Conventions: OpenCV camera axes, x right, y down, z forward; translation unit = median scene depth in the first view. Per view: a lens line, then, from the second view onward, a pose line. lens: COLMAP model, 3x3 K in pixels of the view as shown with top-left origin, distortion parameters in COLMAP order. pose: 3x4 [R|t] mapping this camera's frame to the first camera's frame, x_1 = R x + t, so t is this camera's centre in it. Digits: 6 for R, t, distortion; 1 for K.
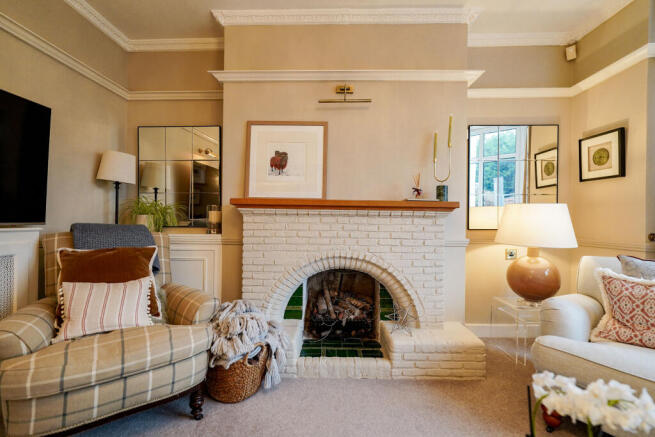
lens RADIAL K [[293.6, 0, 326.9], [0, 293.6, 217.2], [0, 0, 1]] dist [-0.001208, 0.001131]
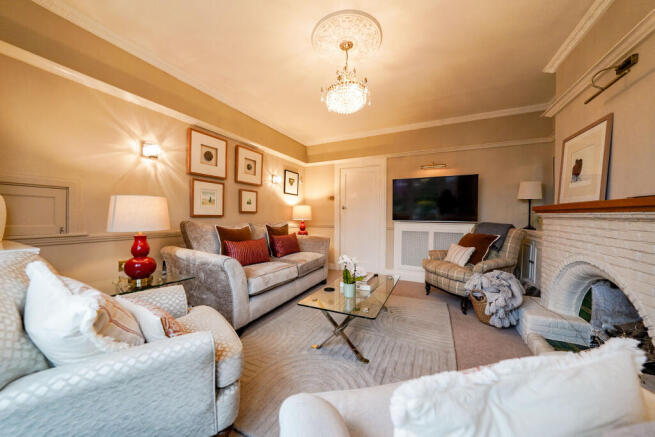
lens RADIAL K [[228.6, 0, 327.2], [0, 228.6, 218.4], [0, 0, 1]] dist [-0.023588, 0.004490]
pose [[-0.408808, -0.000923, -0.912620, 0.987867], [-0.006721, 0.999975, 0.002000, -0.003209], [0.912596, 0.006952, -0.408804, 0.506773]]
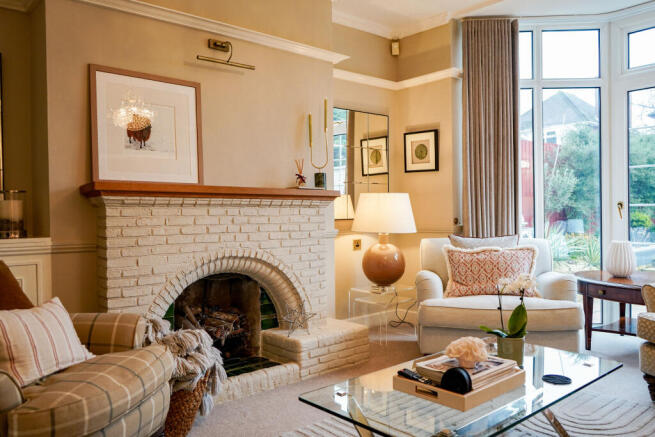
lens RADIAL K [[523.4, 0, 325.1], [0, 523.4, 217.7], [0, 0, 1]] dist [-0.009904, 0.009565]
pose [[0.735433, -0.023746, 0.677182, -0.703785], [0.015213, 0.999712, 0.018535, 0.004666], [-0.677427, -0.003330, 0.735583, -0.227454]]
